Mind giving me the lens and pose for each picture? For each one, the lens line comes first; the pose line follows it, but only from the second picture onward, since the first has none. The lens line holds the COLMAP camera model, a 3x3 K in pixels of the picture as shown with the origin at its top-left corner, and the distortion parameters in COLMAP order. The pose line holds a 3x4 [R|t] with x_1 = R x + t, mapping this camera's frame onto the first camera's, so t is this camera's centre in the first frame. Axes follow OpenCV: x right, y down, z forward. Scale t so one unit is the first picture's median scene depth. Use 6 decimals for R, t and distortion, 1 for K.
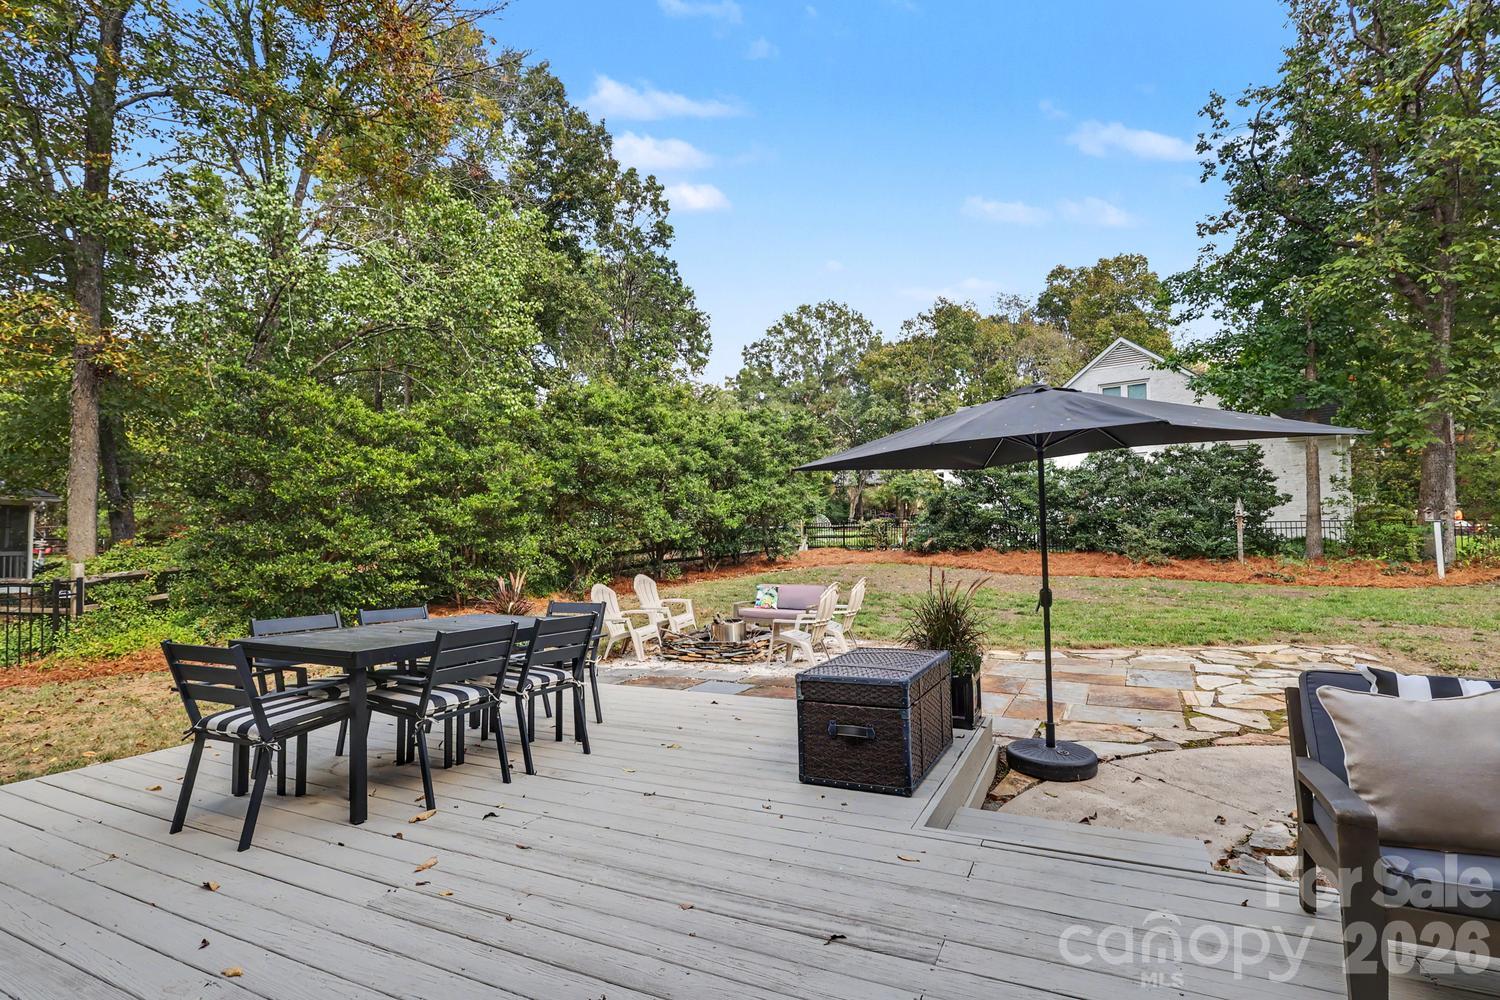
lens RADIAL K [[709.4, 0, 752.8], [0, 709.4, 501.8], [0, 0, 1]] dist [0.002268, 0.000109]
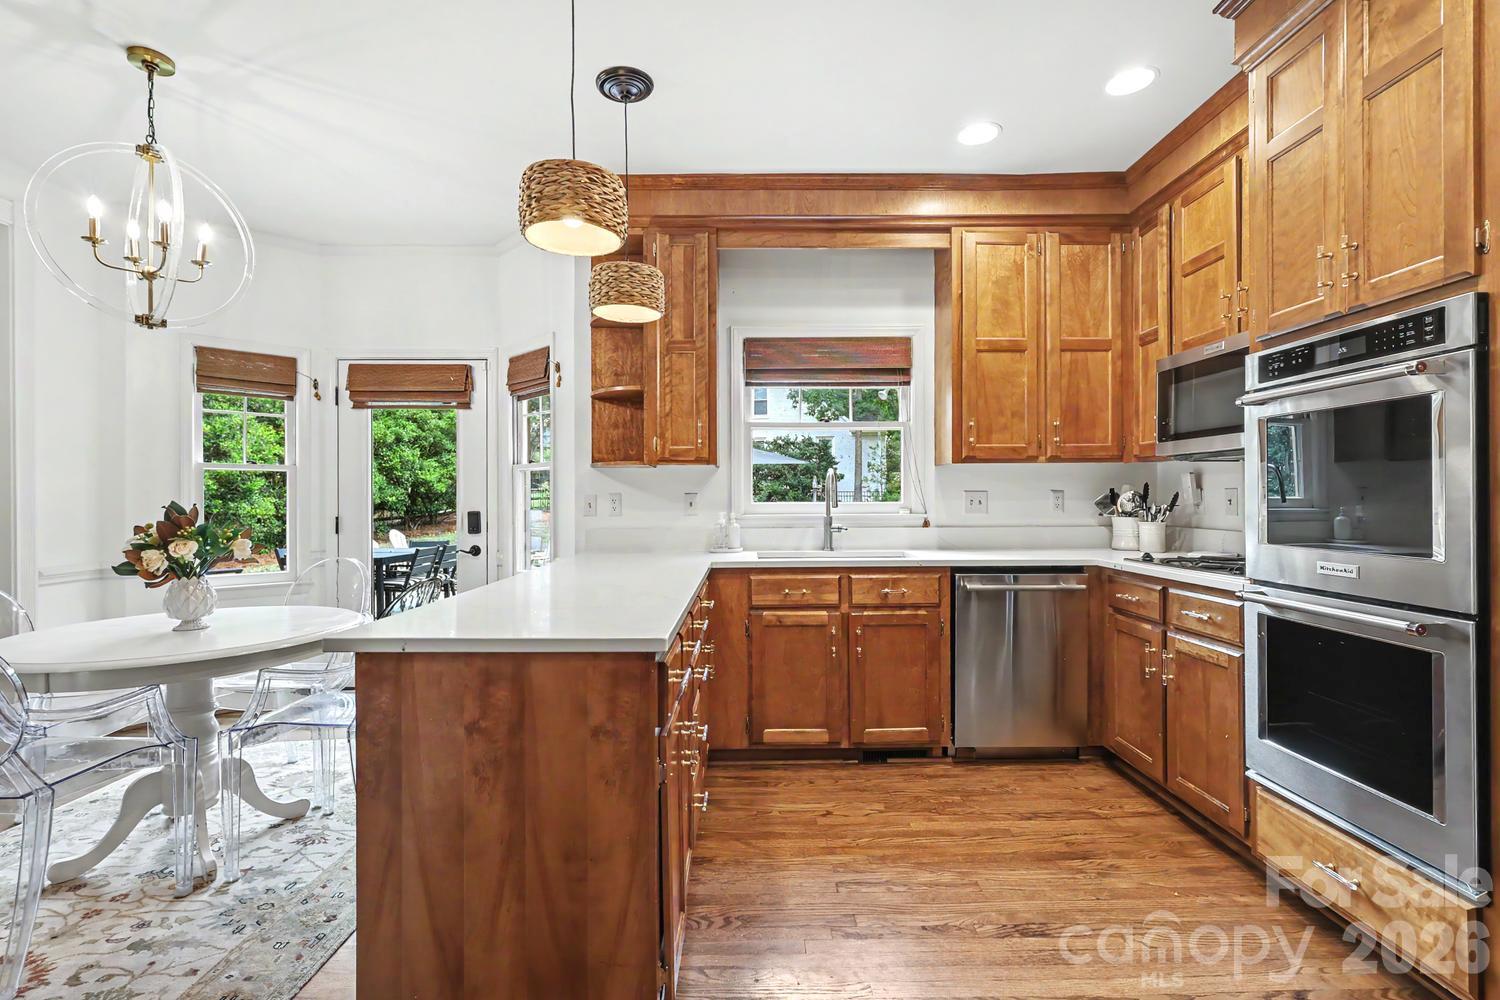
lens RADIAL K [[709.4, 0, 751.5], [0, 709.4, 499.9], [0, 0, 1]] dist [0.002268, 0.000109]
pose [[0.891141, 0.007982, 0.453657, -0.071995], [-0.030826, 0.998600, 0.042983, -0.010870], [-0.452679, -0.052288, 0.890139, -0.185796]]
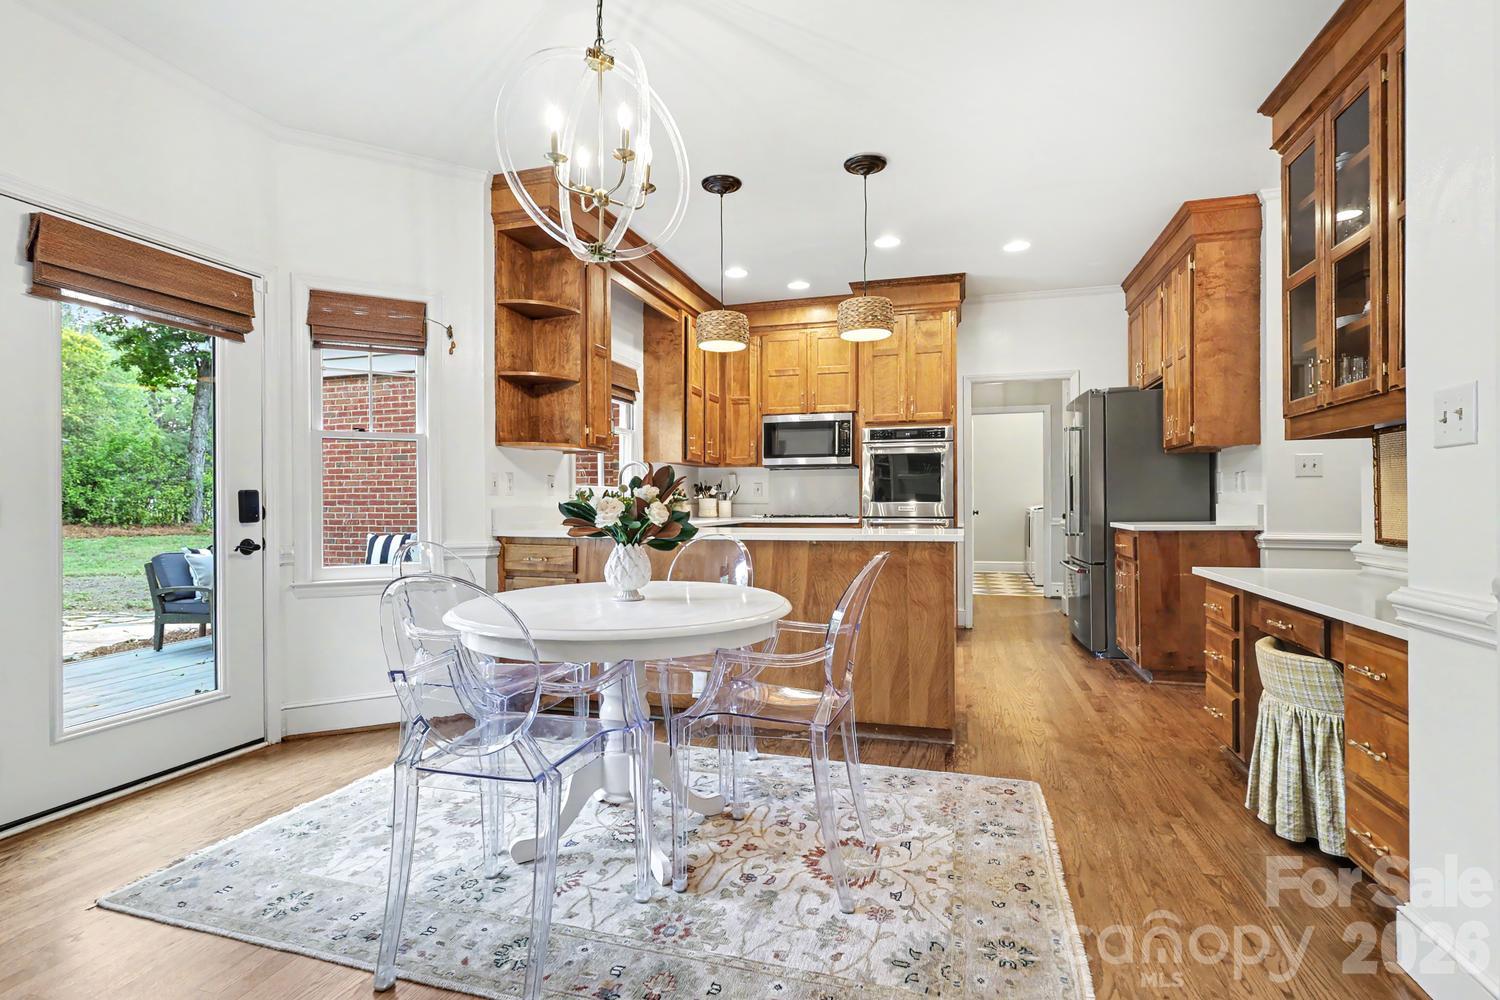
lens RADIAL K [[709.4, 0, 750.3], [0, 709.4, 499.7], [0, 0, 1]] dist [0.002268, 0.000109]
pose [[-0.173214, 0.015167, 0.984767, -0.662327], [-0.044867, 0.998722, -0.023274, 0.054692], [-0.983862, -0.048215, -0.172312, 0.432107]]
